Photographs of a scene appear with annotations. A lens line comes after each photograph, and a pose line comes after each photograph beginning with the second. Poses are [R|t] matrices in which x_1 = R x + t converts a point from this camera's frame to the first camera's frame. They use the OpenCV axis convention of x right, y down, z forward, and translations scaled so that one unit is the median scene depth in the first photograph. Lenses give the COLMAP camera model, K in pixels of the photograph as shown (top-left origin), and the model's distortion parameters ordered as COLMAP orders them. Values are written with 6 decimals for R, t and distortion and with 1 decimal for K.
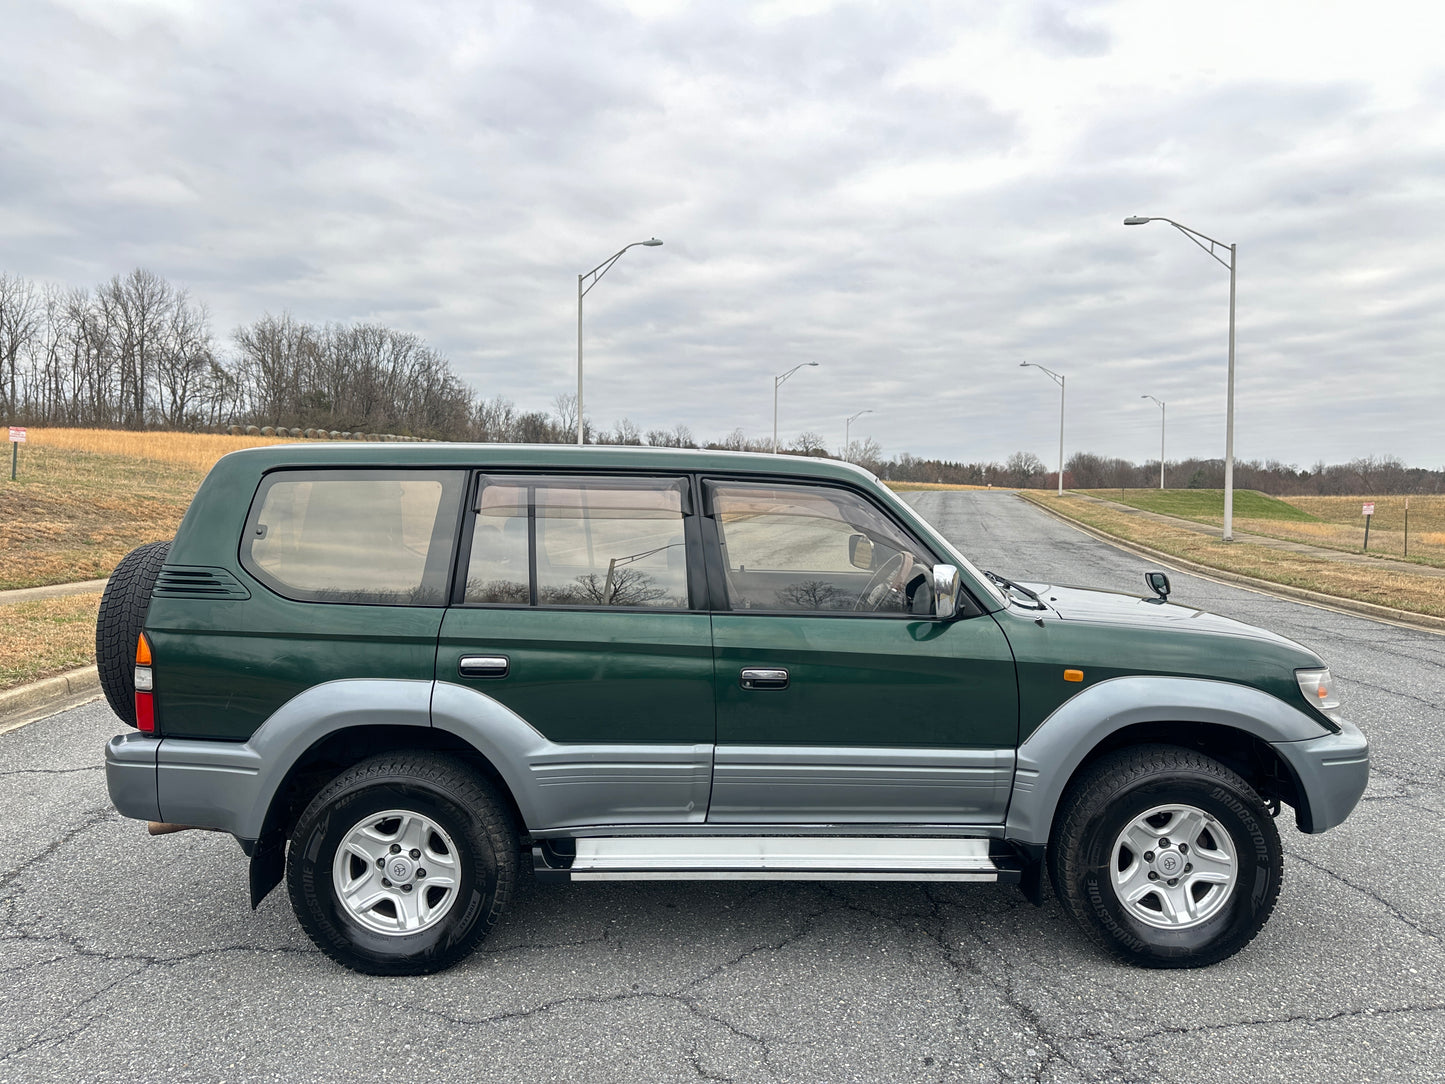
lens RADIAL K [[1046.9, 0, 722.5], [0, 1046.9, 542.0], [0, 0, 1]] dist [0.093843, -0.135493]
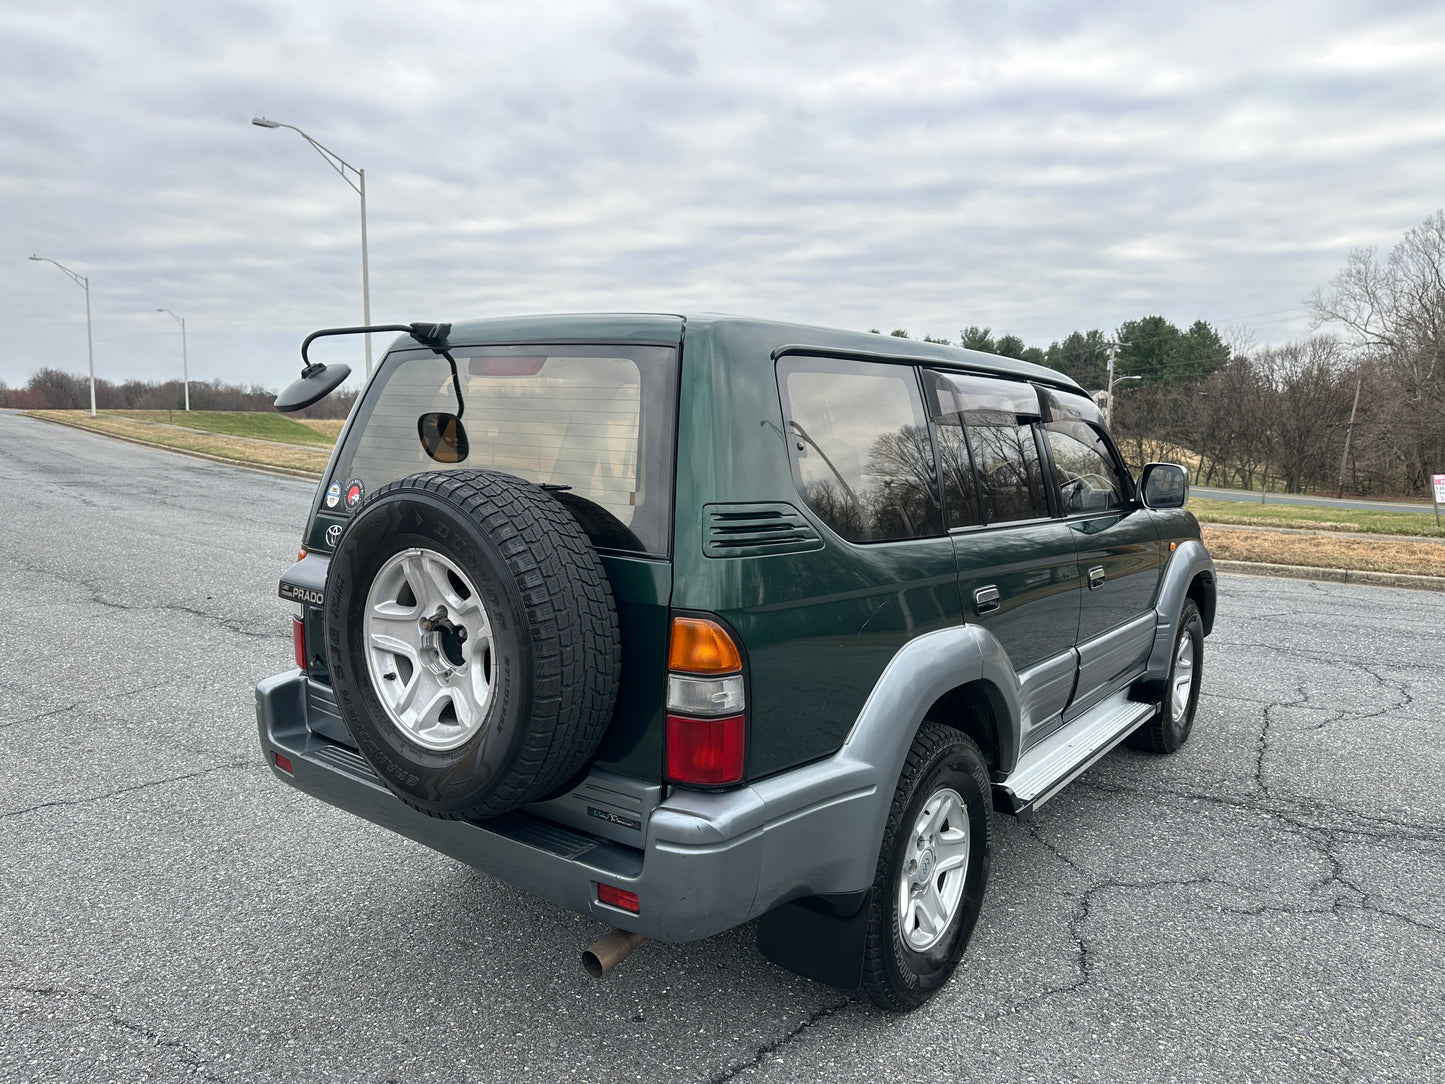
lens RADIAL K [[1056.2, 0, 745.8], [0, 1056.2, 543.1], [0, 0, 1]] dist [0.094781, -0.130038]
pose [[0.570279, -0.087213, 0.816808, -0.980489], [0.029219, 0.995872, 0.085933, -0.006580], [-0.820931, -0.025139, 0.570473, 0.633925]]
